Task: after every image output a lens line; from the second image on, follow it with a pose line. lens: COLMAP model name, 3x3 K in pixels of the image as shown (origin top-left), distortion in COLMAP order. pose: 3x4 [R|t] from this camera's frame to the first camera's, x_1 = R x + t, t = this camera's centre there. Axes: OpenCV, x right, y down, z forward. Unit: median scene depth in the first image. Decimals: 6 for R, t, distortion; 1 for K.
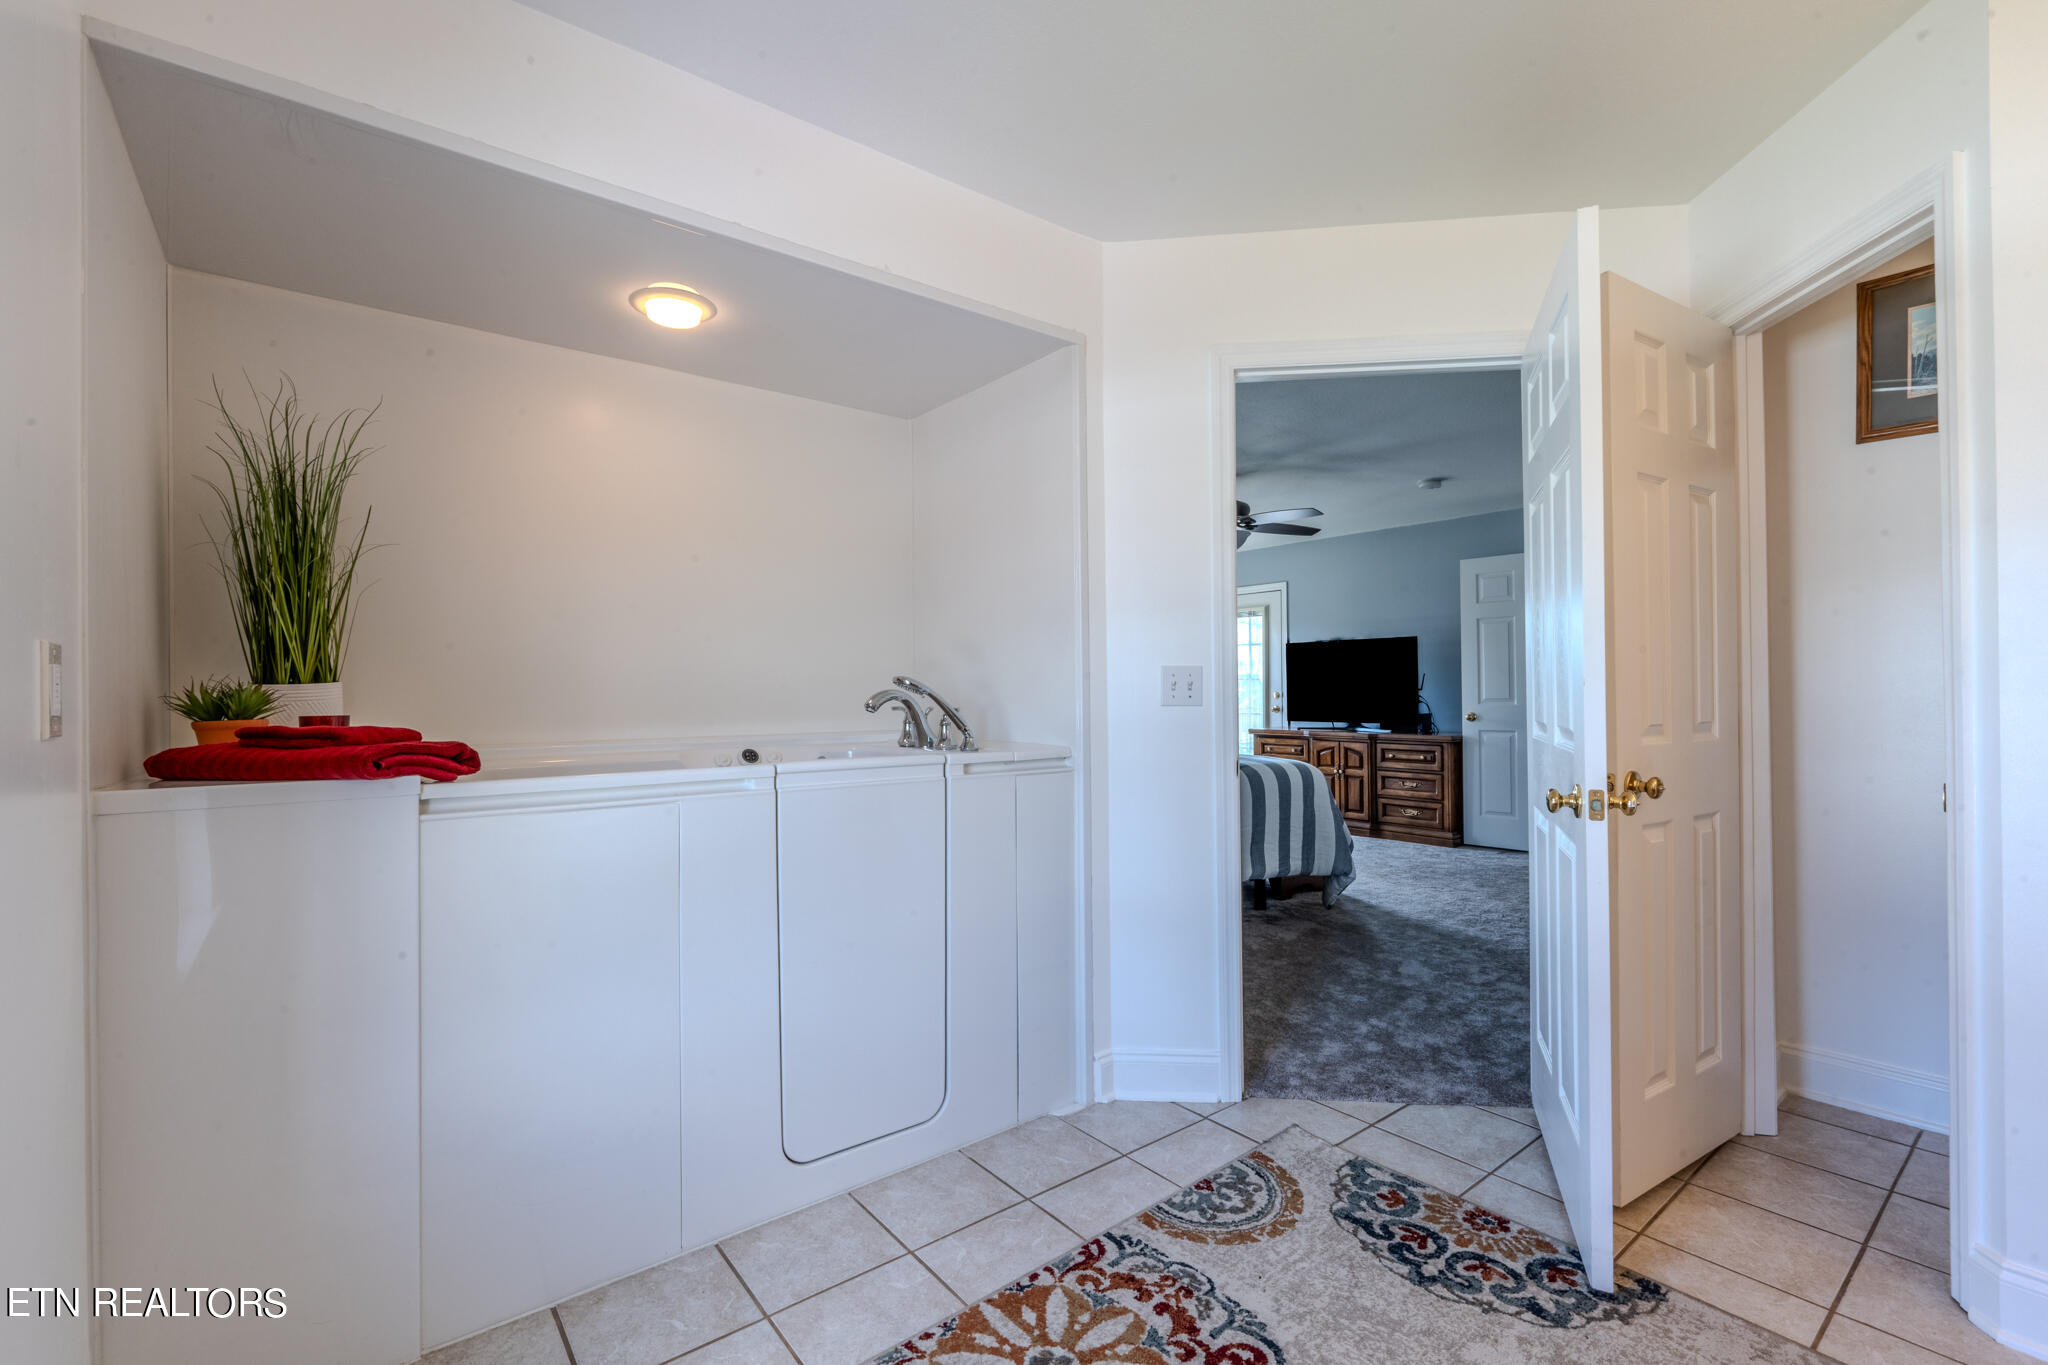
lens RADIAL K [[888.0, 0, 1021.4], [0, 888.0, 685.2], [0, 0, 1]] dist [-0.003635, -0.000042]
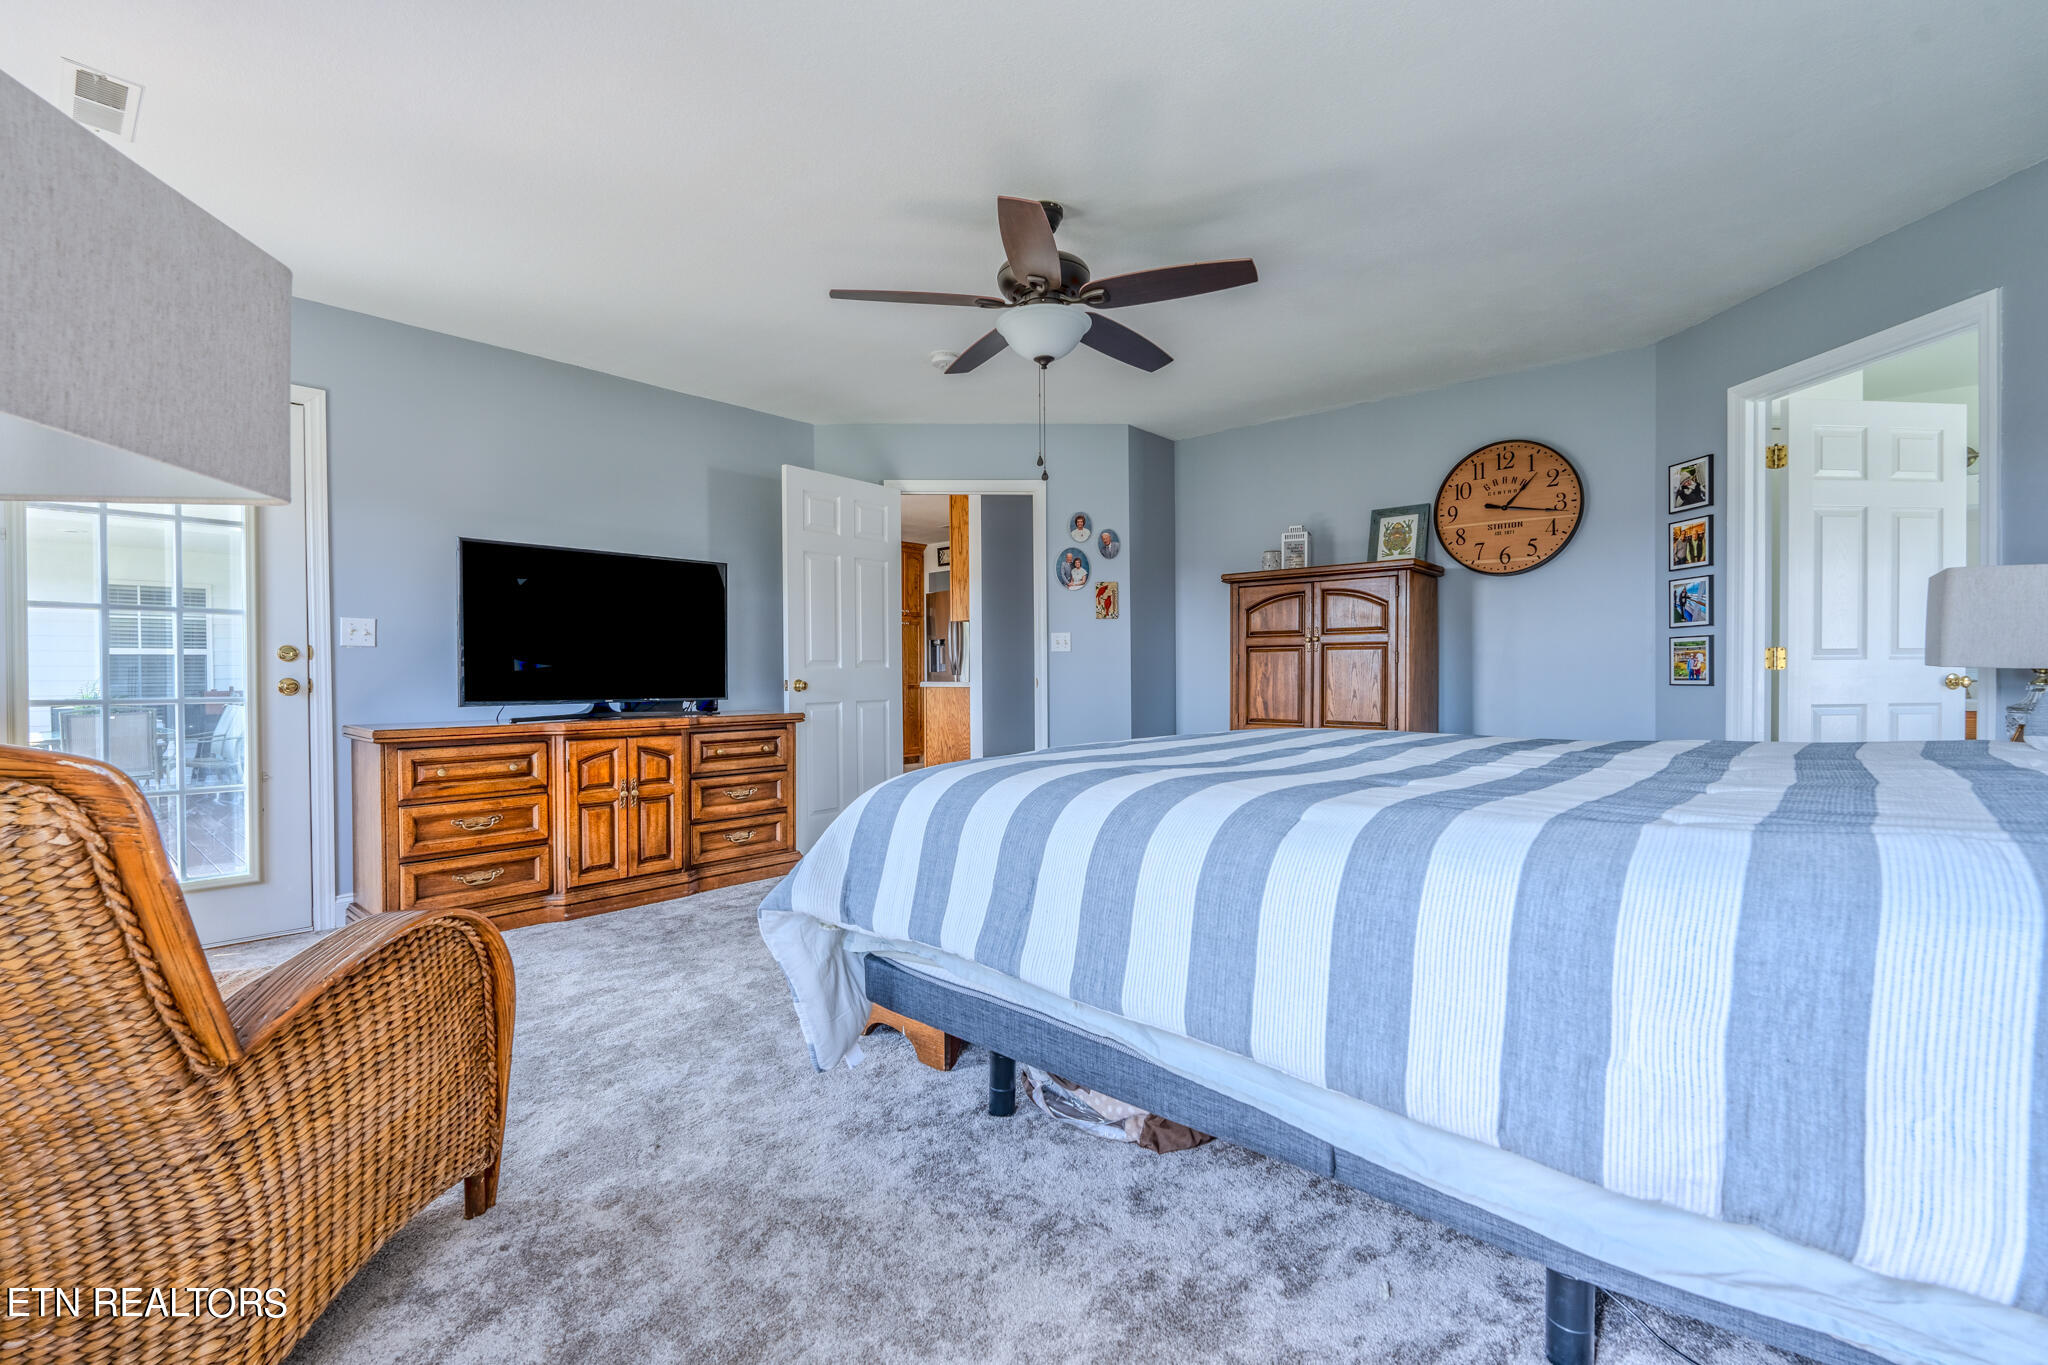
lens RADIAL K [[888.0, 0, 1021.4], [0, 888.0, 685.2], [0, 0, 1]] dist [-0.003635, -0.000042]
pose [[-0.182504, -0.003199, 0.983200, -0.221697], [0.001681, 0.999992, 0.003566, 0.031849], [-0.983204, 0.002304, -0.182497, 0.904485]]
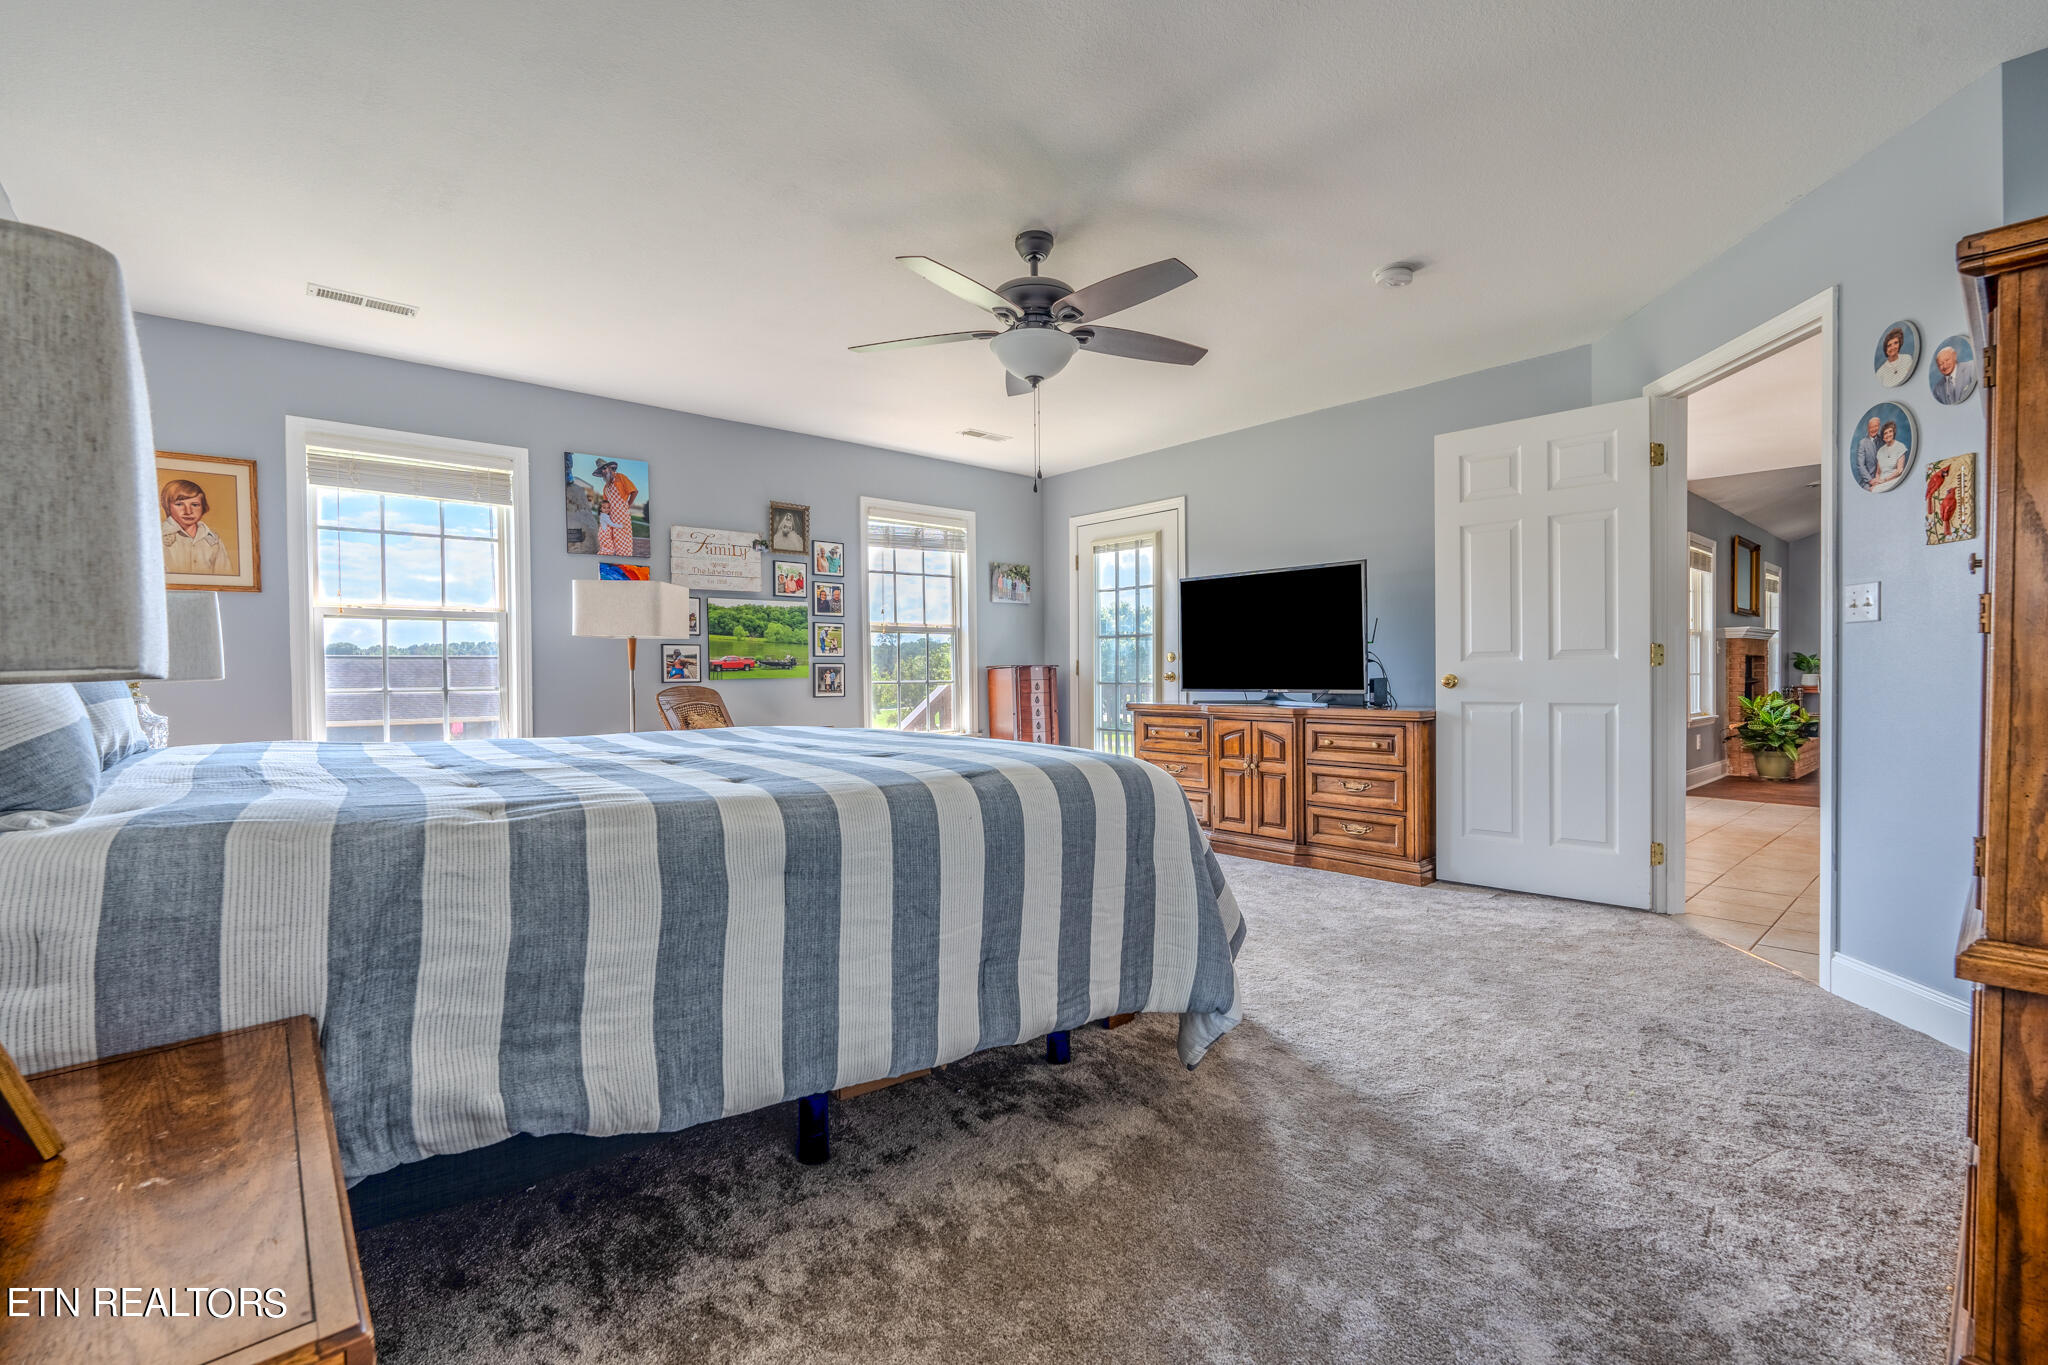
lens RADIAL K [[888.0, 0, 1021.4], [0, 888.0, 685.2], [0, 0, 1]] dist [-0.003635, -0.000042]
pose [[0.998362, -0.000628, 0.057201, 0.154689], [-0.000360, 0.999851, 0.017274, 0.026301], [-0.057203, -0.017267, 0.998213, 0.361345]]
